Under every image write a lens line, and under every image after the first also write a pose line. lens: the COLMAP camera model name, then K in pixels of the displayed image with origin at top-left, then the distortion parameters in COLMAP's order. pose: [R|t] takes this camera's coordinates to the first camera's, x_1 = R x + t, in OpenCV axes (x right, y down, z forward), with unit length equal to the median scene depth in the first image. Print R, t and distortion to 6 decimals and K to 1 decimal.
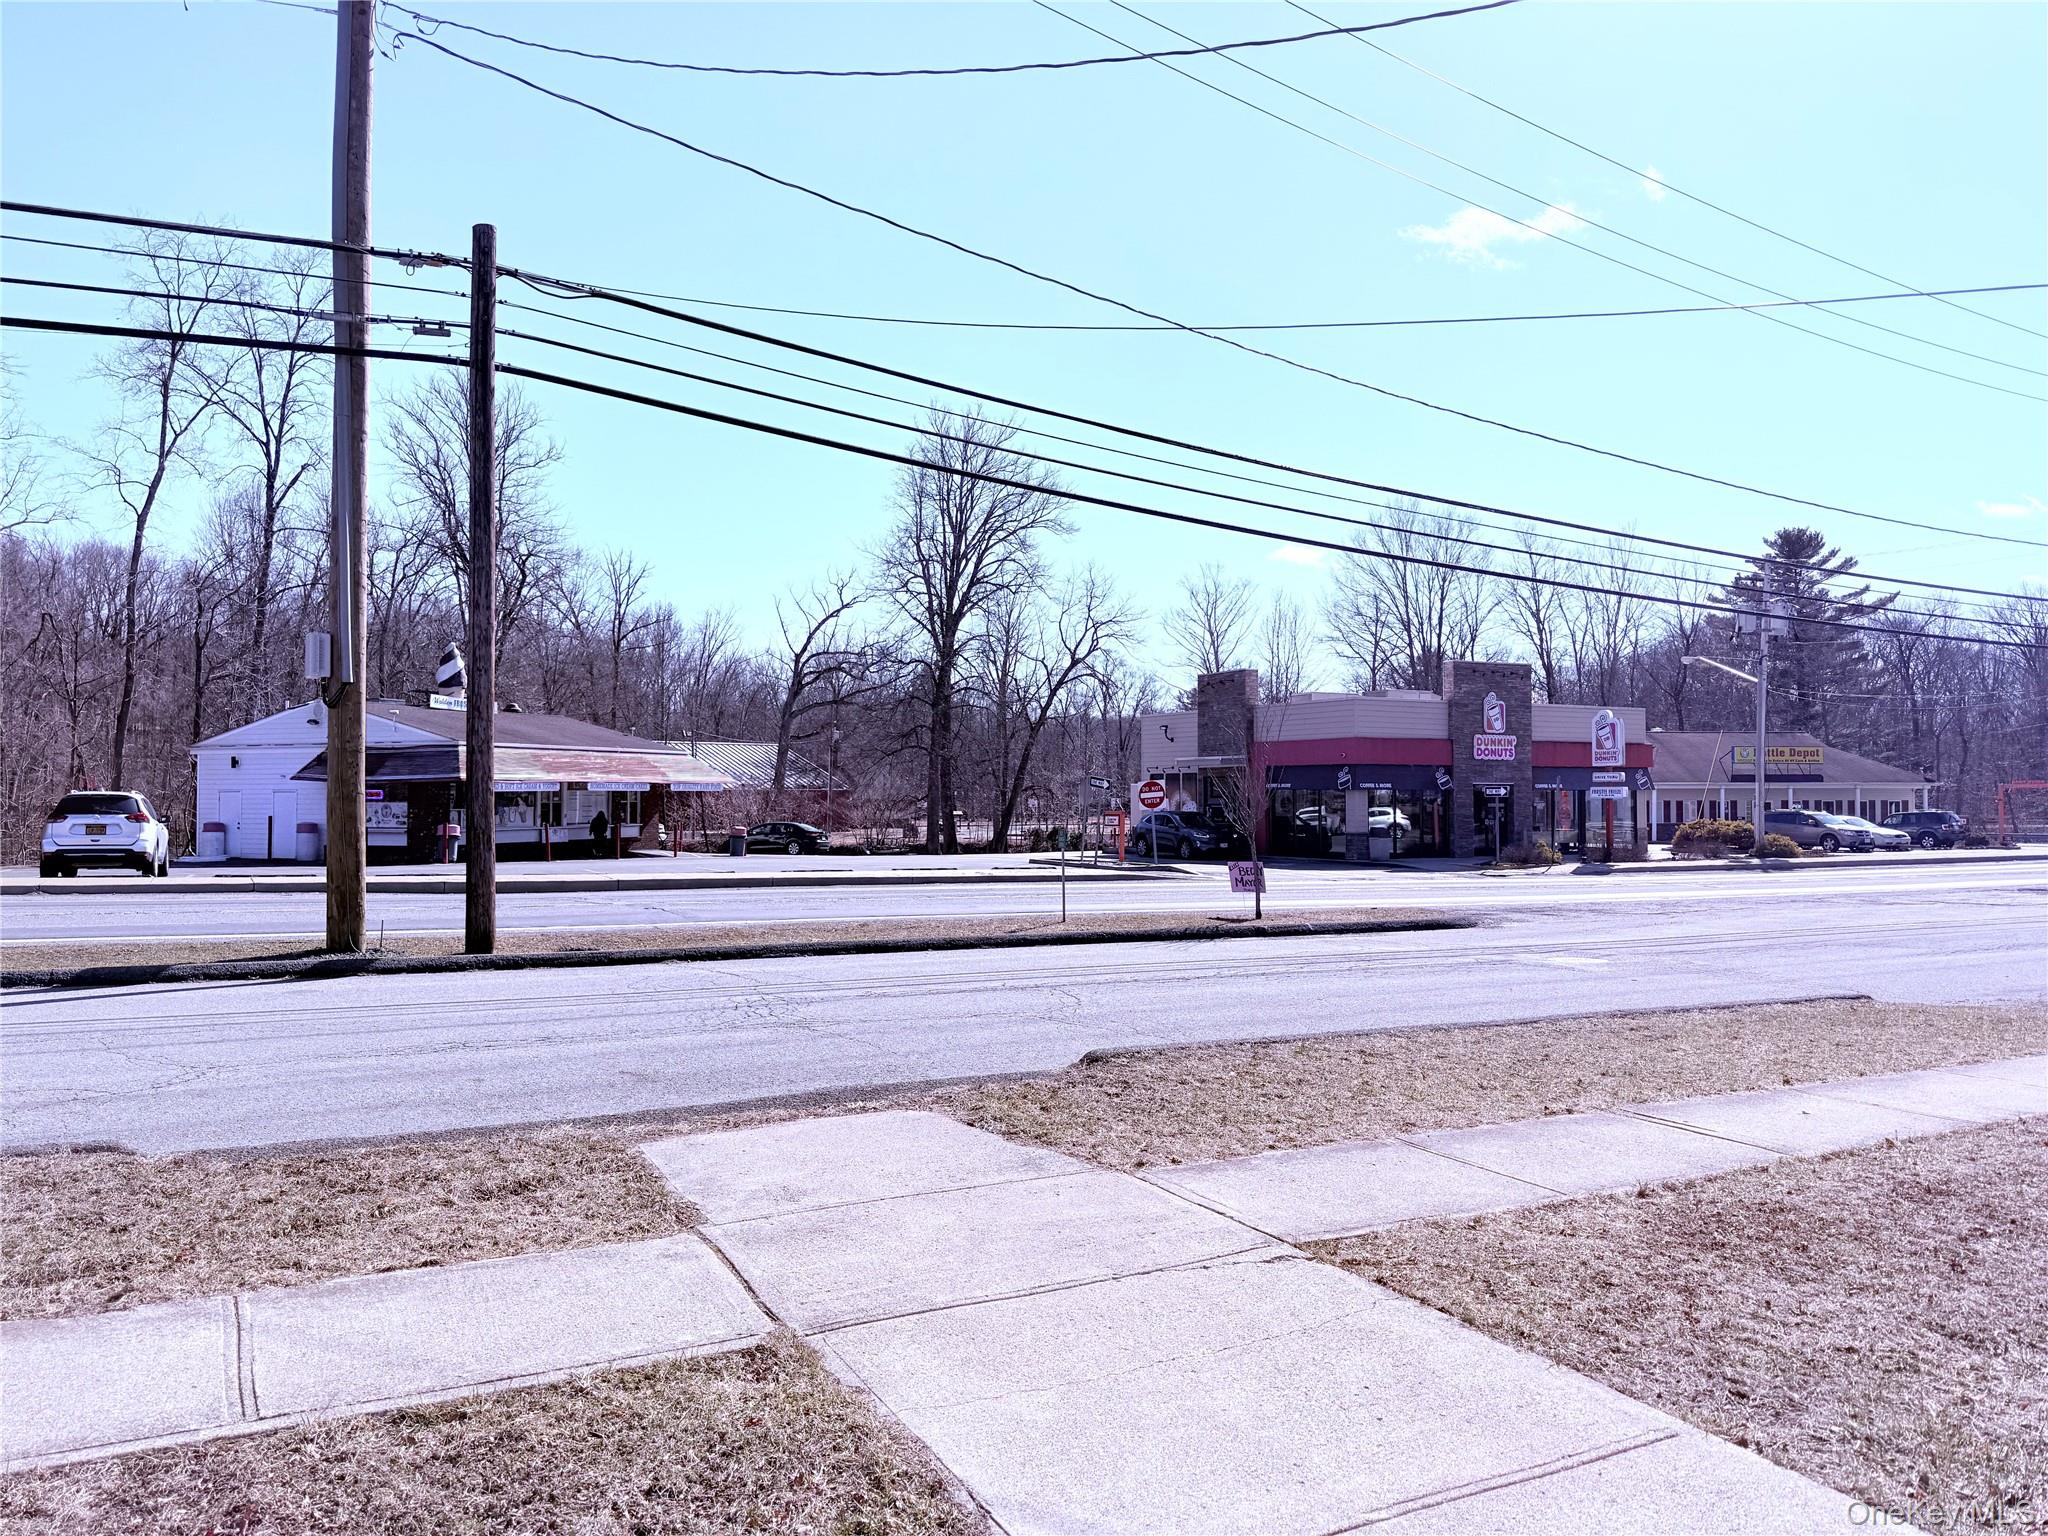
lens RADIAL K [[1439.9, 0, 1033.3], [0, 1439.9, 739.1], [0, 0, 1]] dist [0.058470, -0.054359]
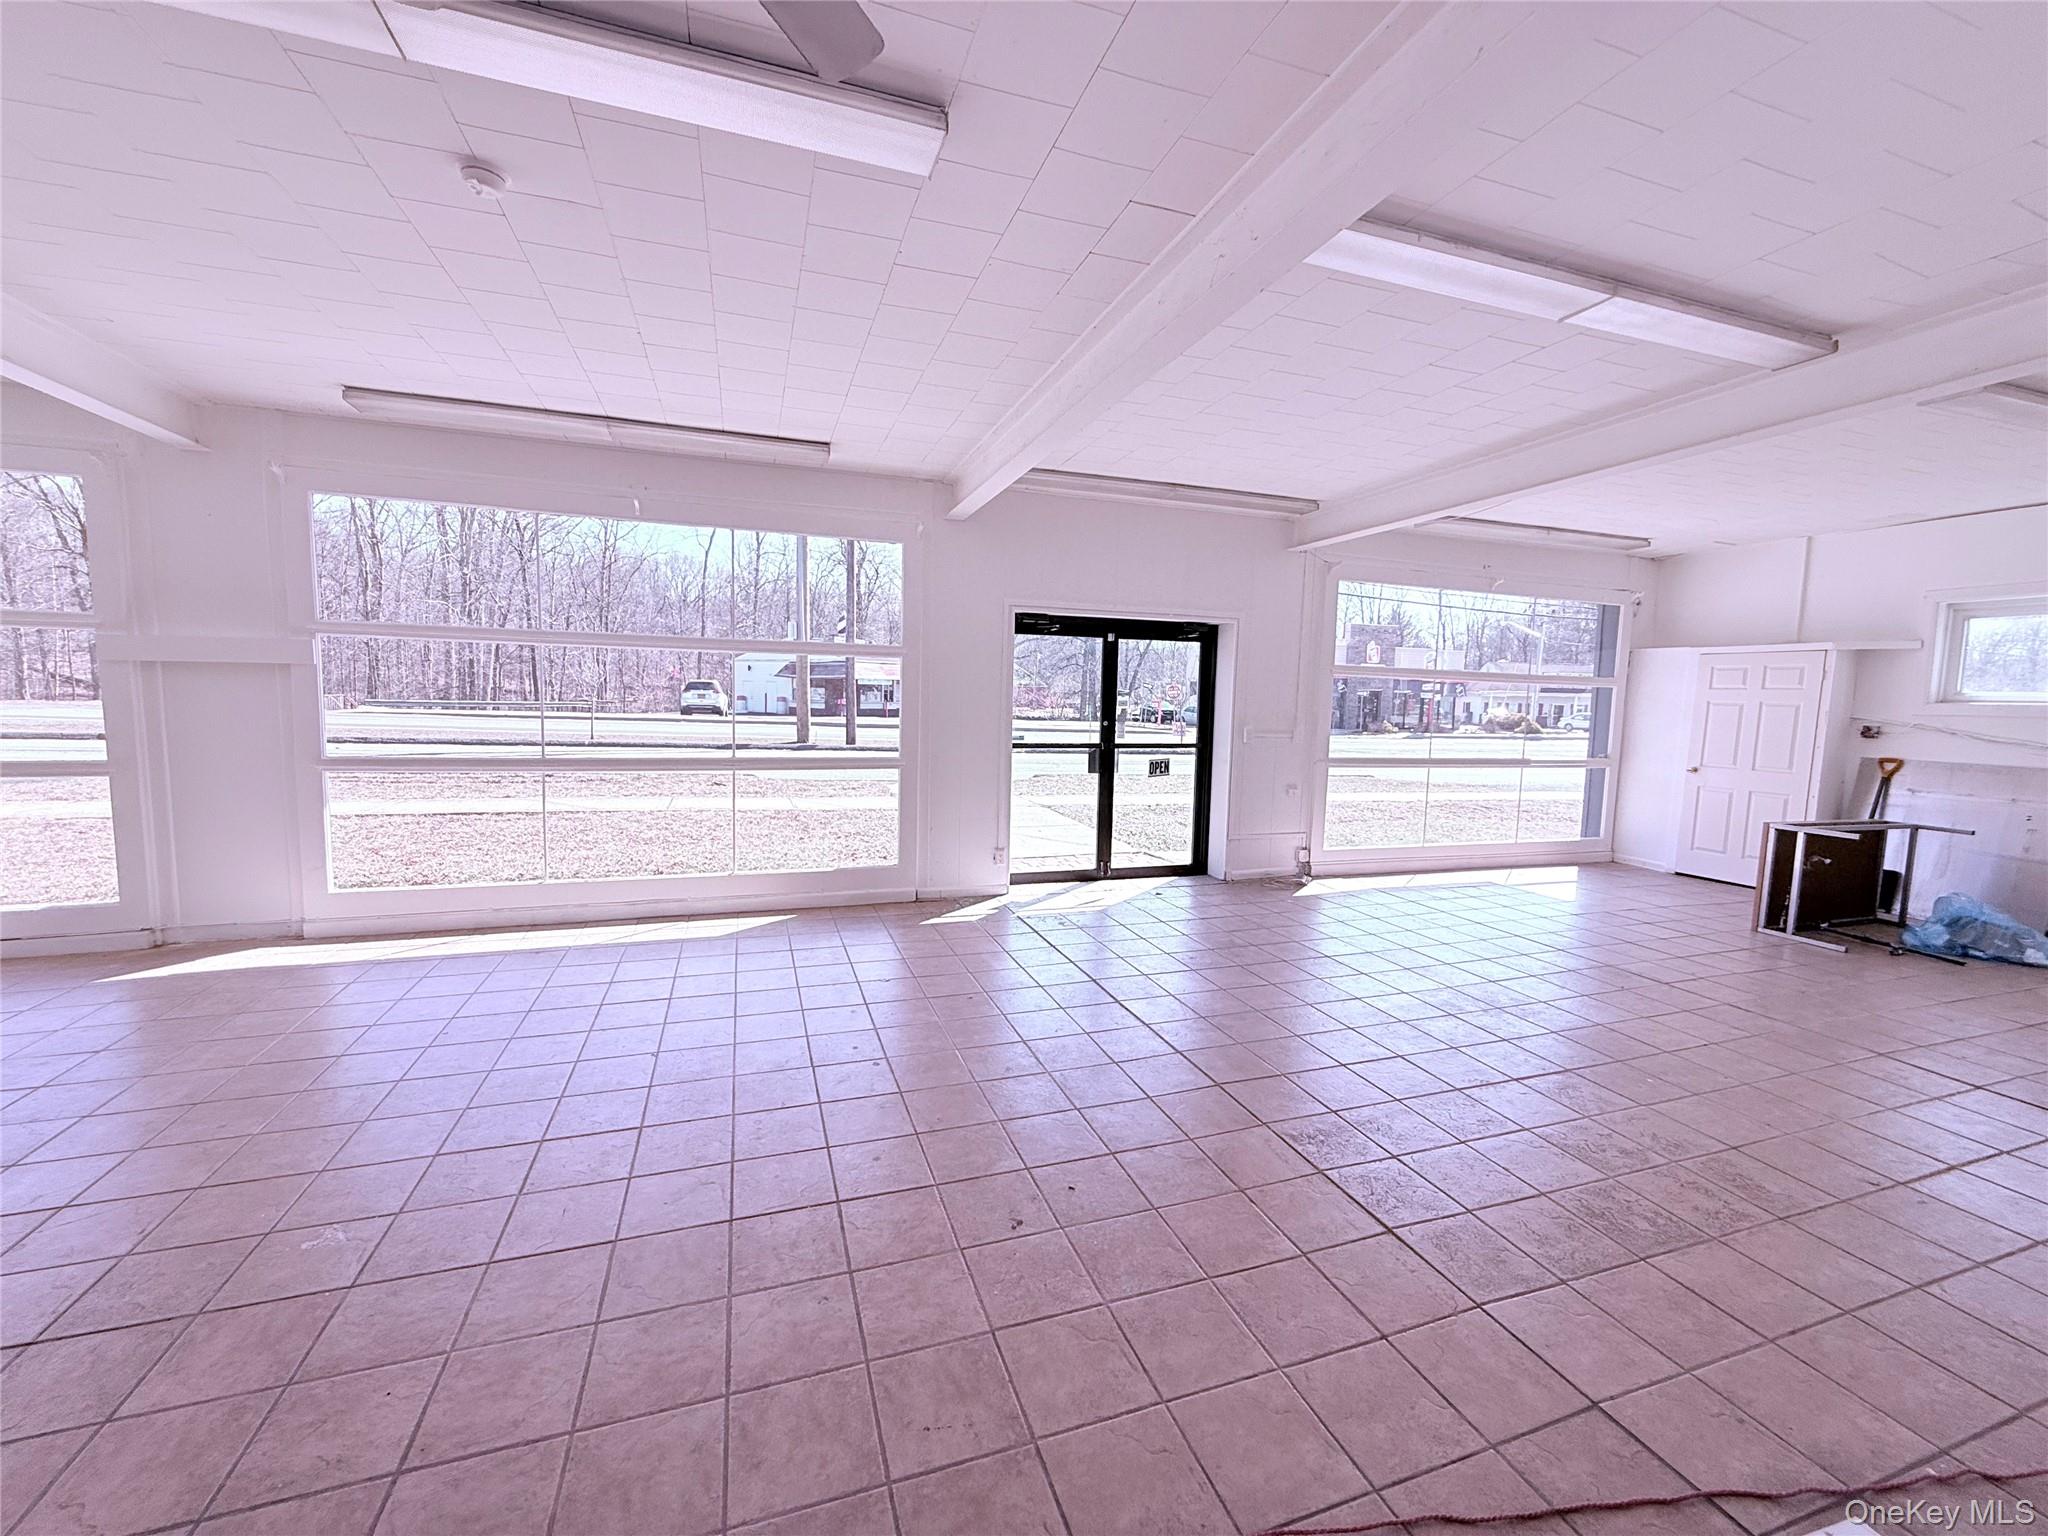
lens RADIAL K [[815.3, 0, 1023.3], [0, 815.3, 771.2], [0, 0, 1]] dist [-0.002363, -0.000305]
pose [[0.984571, 0.037725, -0.170872, 0.083008], [-0.014332, 0.990588, 0.136123, -0.004591], [0.174399, -0.131574, 0.975845, -0.170349]]
